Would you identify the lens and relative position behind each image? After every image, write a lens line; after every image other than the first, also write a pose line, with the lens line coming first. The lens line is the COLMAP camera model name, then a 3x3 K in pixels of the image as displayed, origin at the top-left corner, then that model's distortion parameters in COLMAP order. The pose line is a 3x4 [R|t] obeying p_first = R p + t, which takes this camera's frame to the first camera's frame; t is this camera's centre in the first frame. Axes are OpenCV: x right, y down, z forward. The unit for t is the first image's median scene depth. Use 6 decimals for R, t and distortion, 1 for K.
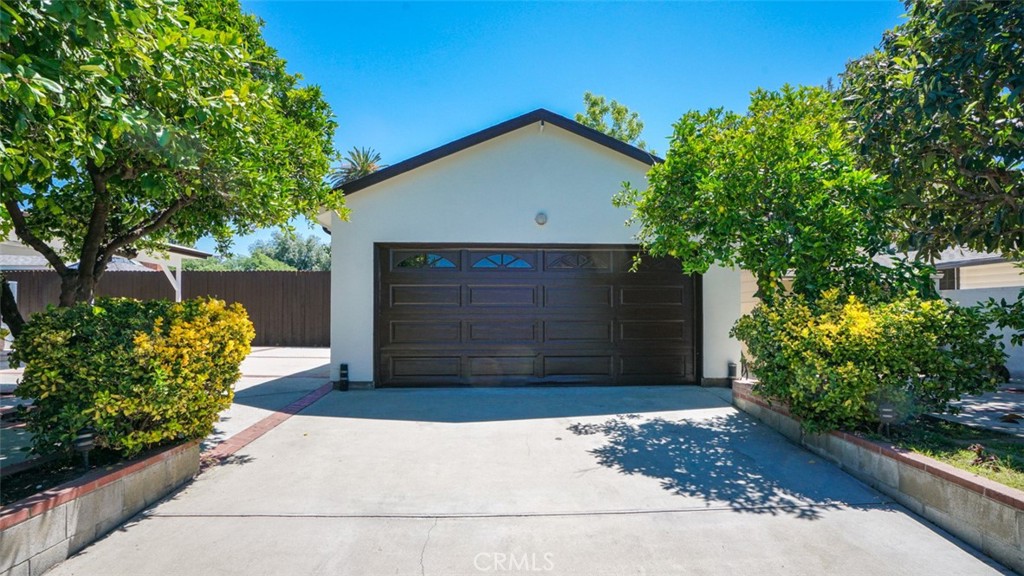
lens RADIAL K [[487.4, 0, 495.0], [0, 487.4, 288.7], [0, 0, 1]] dist [-0.061570, 0.028315]
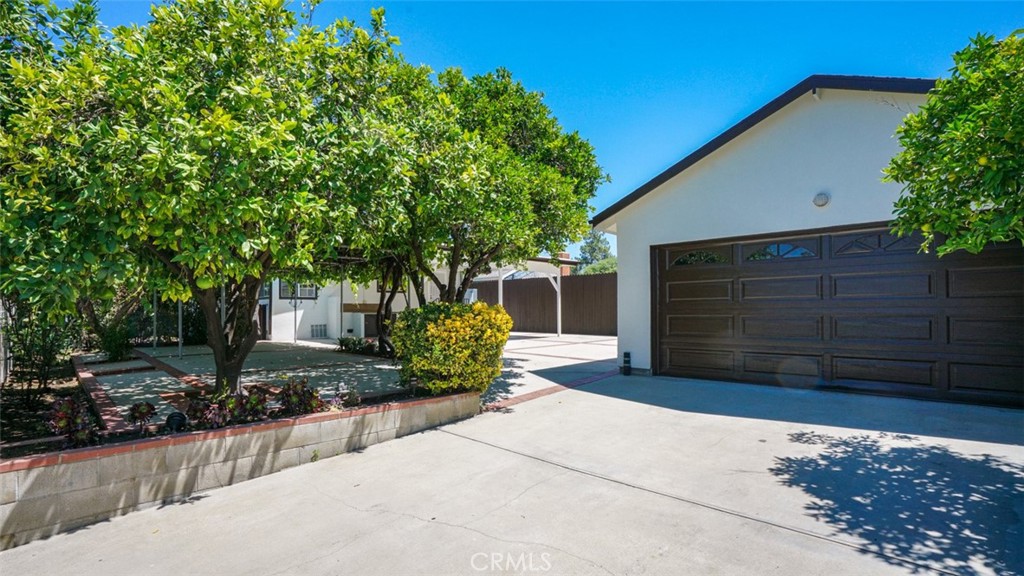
lens RADIAL K [[458.5, 0, 492.9], [0, 458.5, 300.8], [0, 0, 1]] dist [-0.061689, 0.020165]
pose [[0.679192, -0.017766, -0.733746, 0.509098], [0.044359, 0.998873, 0.016875, -0.003668], [0.732619, -0.044010, 0.679215, 0.033941]]
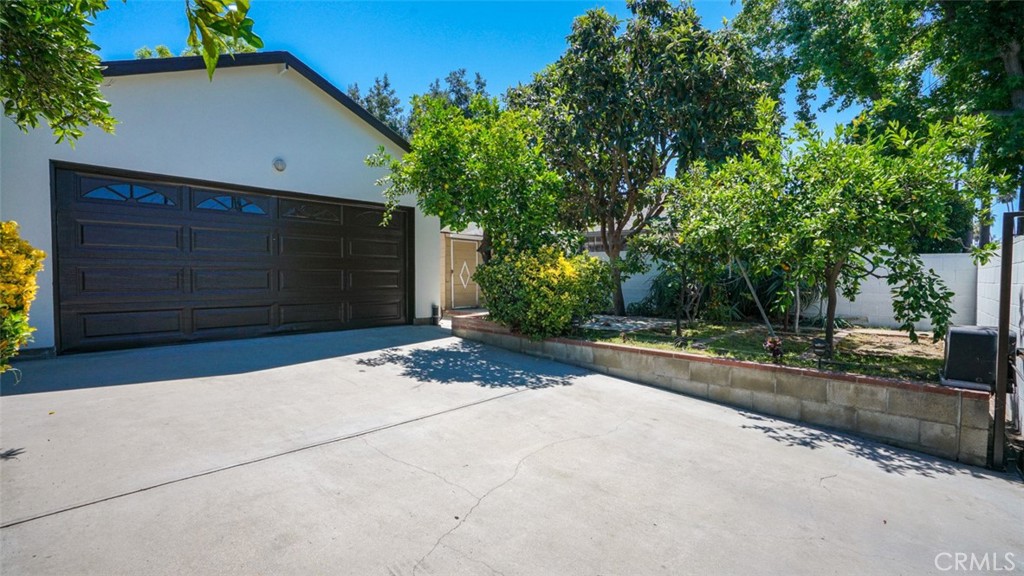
lens RADIAL K [[497.7, 0, 477.9], [0, 497.7, 269.2], [0, 0, 1]] dist [-0.028680, 0.000143]
pose [[0.707595, 0.015553, 0.706447, -0.588560], [-0.044757, 0.998737, 0.022842, 0.045115], [-0.705199, -0.047781, 0.707398, 0.017221]]
